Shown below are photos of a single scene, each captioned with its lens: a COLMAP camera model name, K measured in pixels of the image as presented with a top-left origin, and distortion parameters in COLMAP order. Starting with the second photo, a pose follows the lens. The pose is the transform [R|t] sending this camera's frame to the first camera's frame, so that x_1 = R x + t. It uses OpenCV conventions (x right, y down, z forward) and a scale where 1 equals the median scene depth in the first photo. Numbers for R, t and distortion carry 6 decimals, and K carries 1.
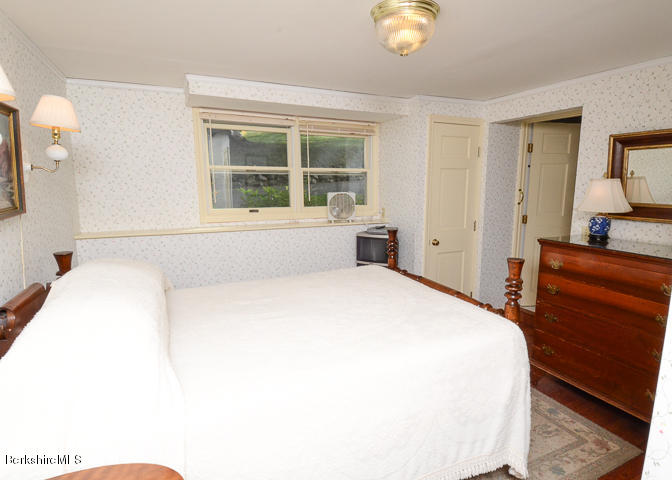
lens RADIAL K [[359.5, 0, 339.8], [0, 359.5, 241.1], [0, 0, 1]] dist [0.000466, -0.017450]
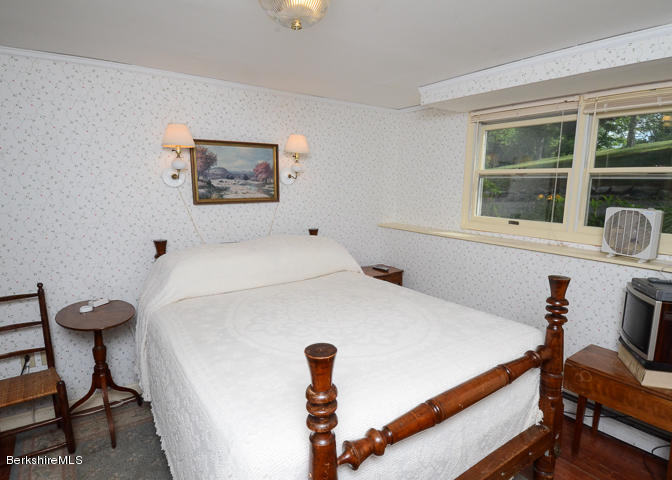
lens RADIAL K [[359.5, 0, 339.8], [0, 359.5, 241.1], [0, 0, 1]] dist [0.000466, -0.017450]
pose [[0.211937, 0.159909, -0.964112, 0.479878], [-0.169747, 0.977551, 0.124823, -0.077447], [0.962428, 0.137201, 0.234324, 0.424995]]
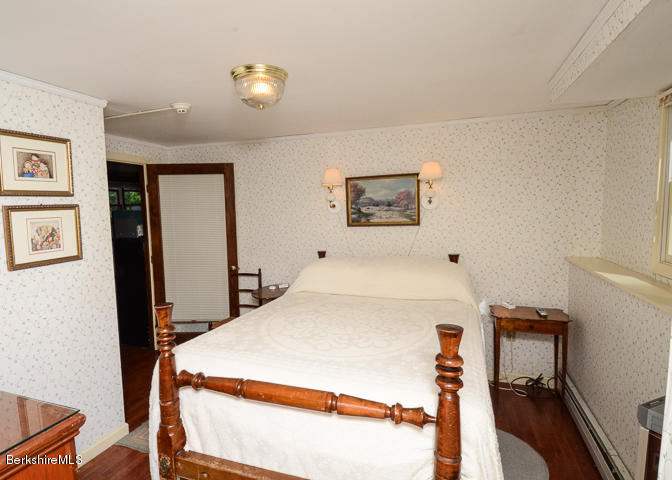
lens RADIAL K [[359.5, 0, 339.8], [0, 359.5, 241.1], [0, 0, 1]] dist [0.000466, -0.017450]
pose [[-0.679527, 0.078113, -0.729480, 0.416289], [-0.098673, 0.975551, 0.196378, -0.161637], [0.726984, 0.205424, -0.655206, 0.950719]]
